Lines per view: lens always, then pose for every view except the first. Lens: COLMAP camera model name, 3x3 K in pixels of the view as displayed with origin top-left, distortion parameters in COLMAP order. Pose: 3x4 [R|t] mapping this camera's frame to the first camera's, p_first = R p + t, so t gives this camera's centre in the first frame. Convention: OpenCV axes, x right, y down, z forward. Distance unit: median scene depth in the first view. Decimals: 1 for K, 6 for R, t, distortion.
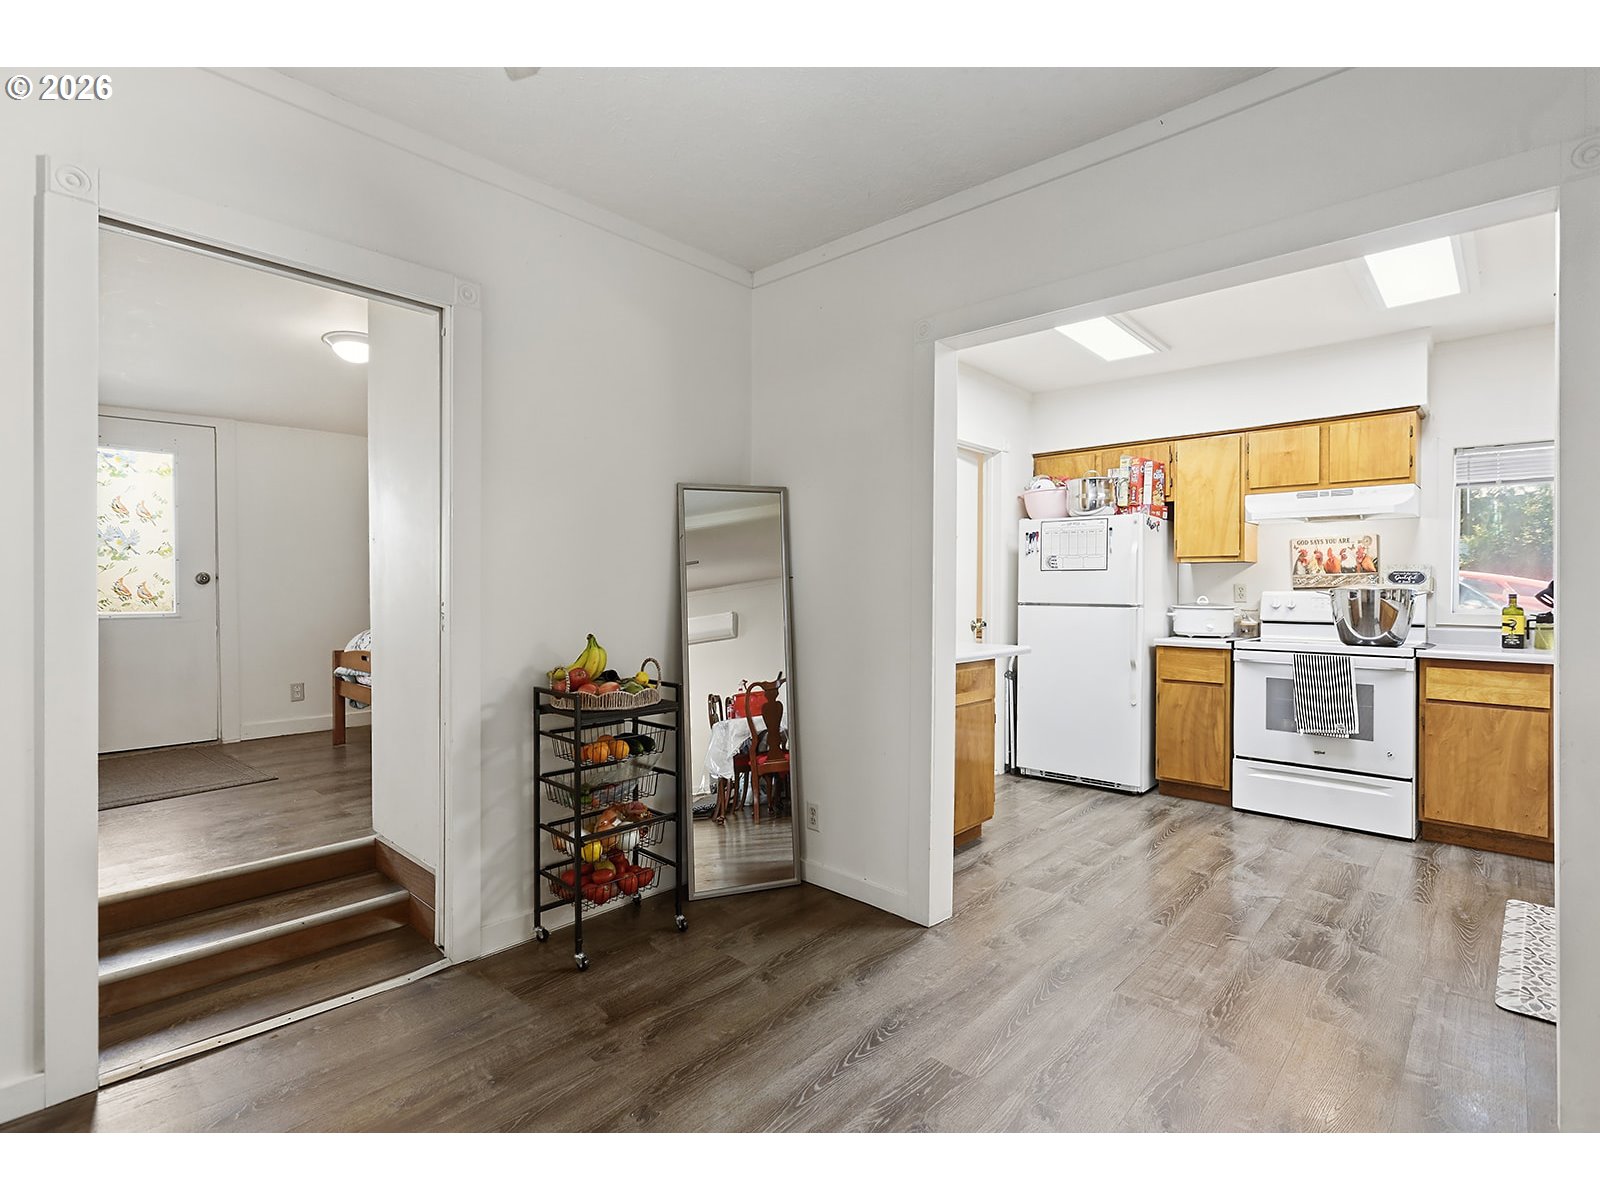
lens RADIAL K [[758.2, 0, 798.9], [0, 758.2, 593.1], [0, 0, 1]] dist [-0.005665, 0.002905]
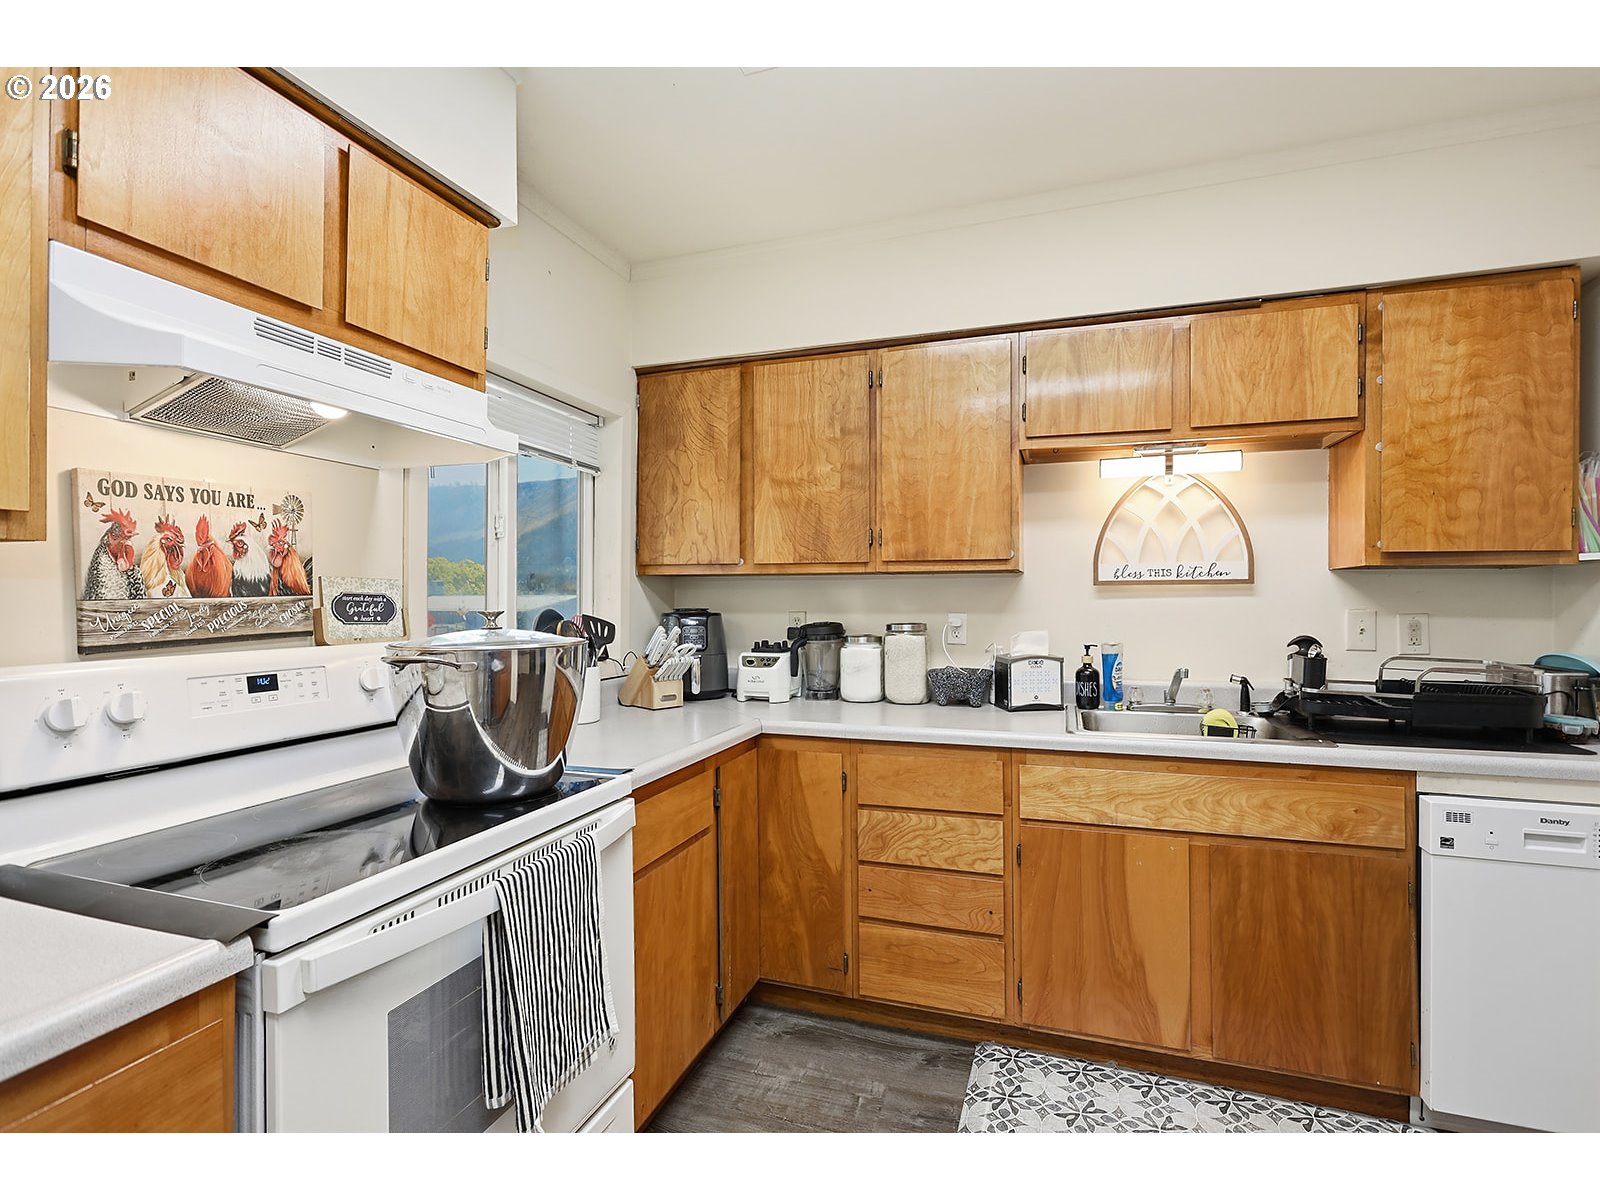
lens RADIAL K [[758.2, 0, 799.3], [0, 758.2, 596.5], [0, 0, 1]] dist [-0.005665, 0.002905]
pose [[-0.412202, -0.001572, 0.911091, 0.308571], [0.004069, 0.999985, 0.003567, -0.026527], [-0.911084, 0.005177, -0.412189, 0.913353]]
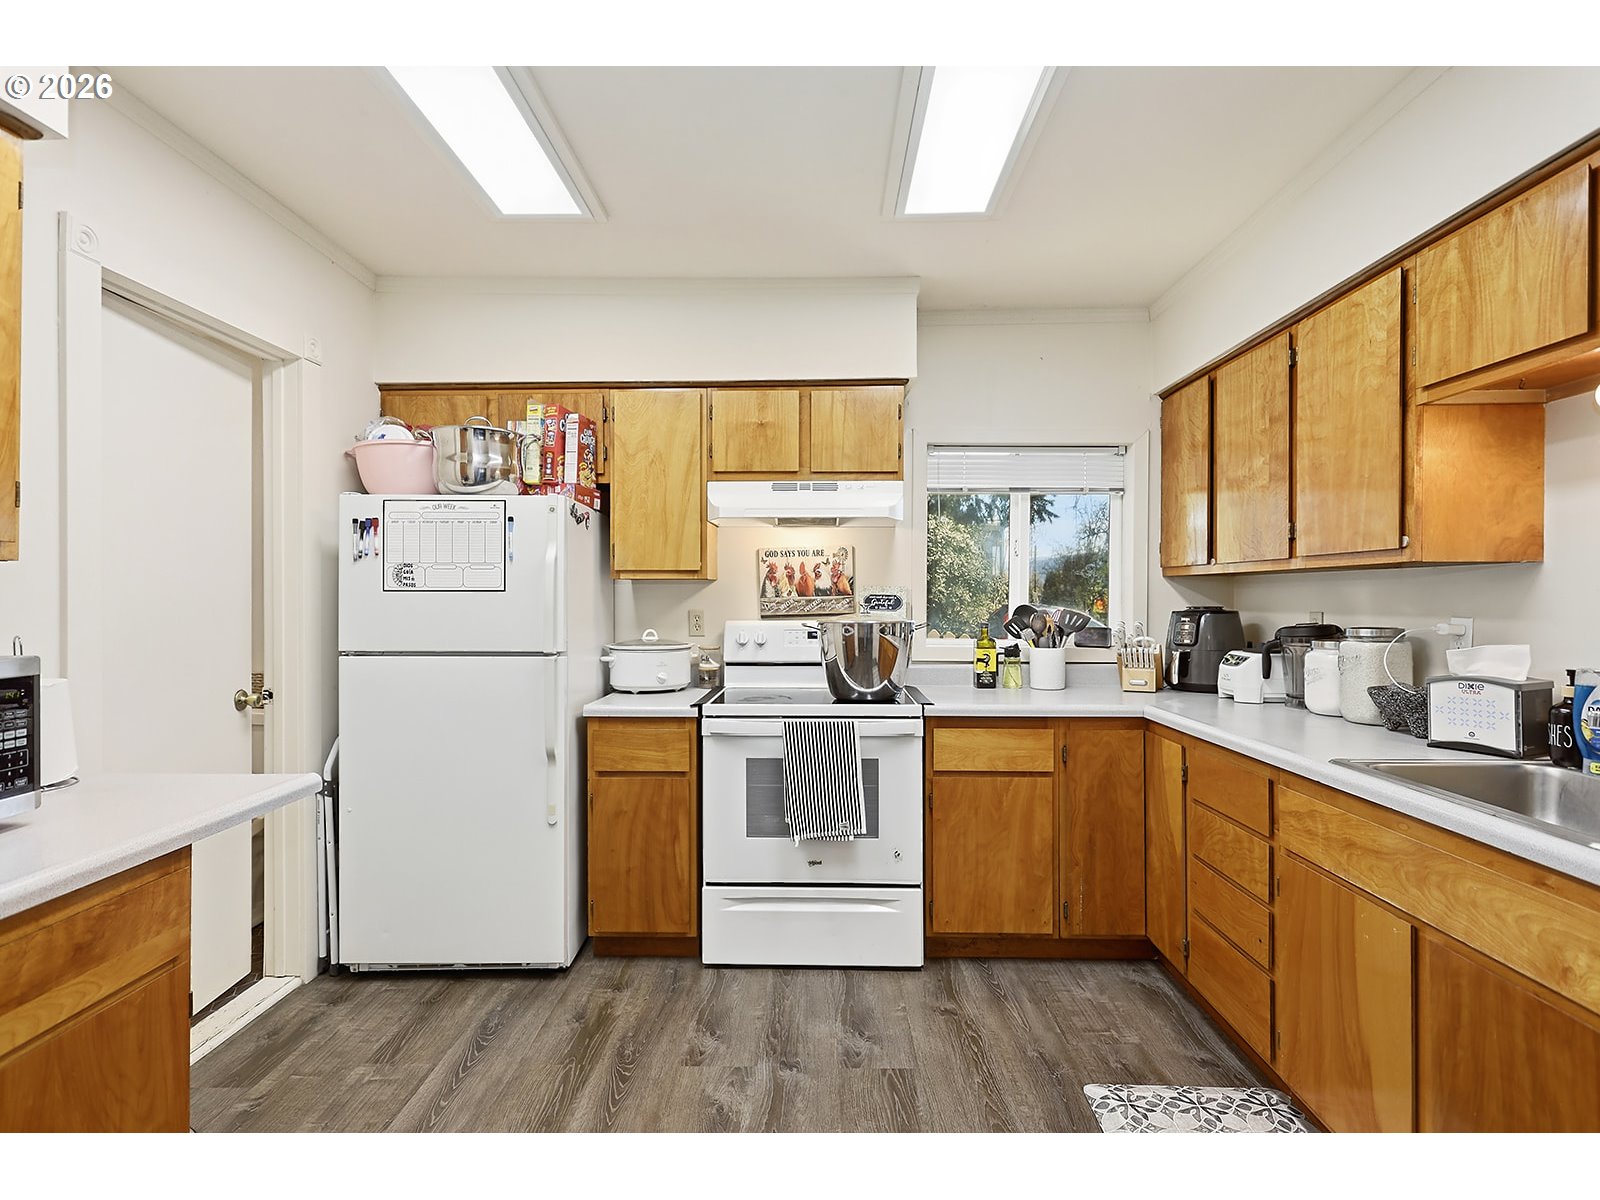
lens RADIAL K [[758.2, 0, 791.8], [0, 758.2, 600.2], [0, 0, 1]] dist [-0.005665, 0.002905]
pose [[0.749369, -0.008195, 0.662102, 0.200101], [0.006972, 0.999966, 0.004486, -0.025927], [-0.662116, 0.001254, 0.749400, 0.451057]]
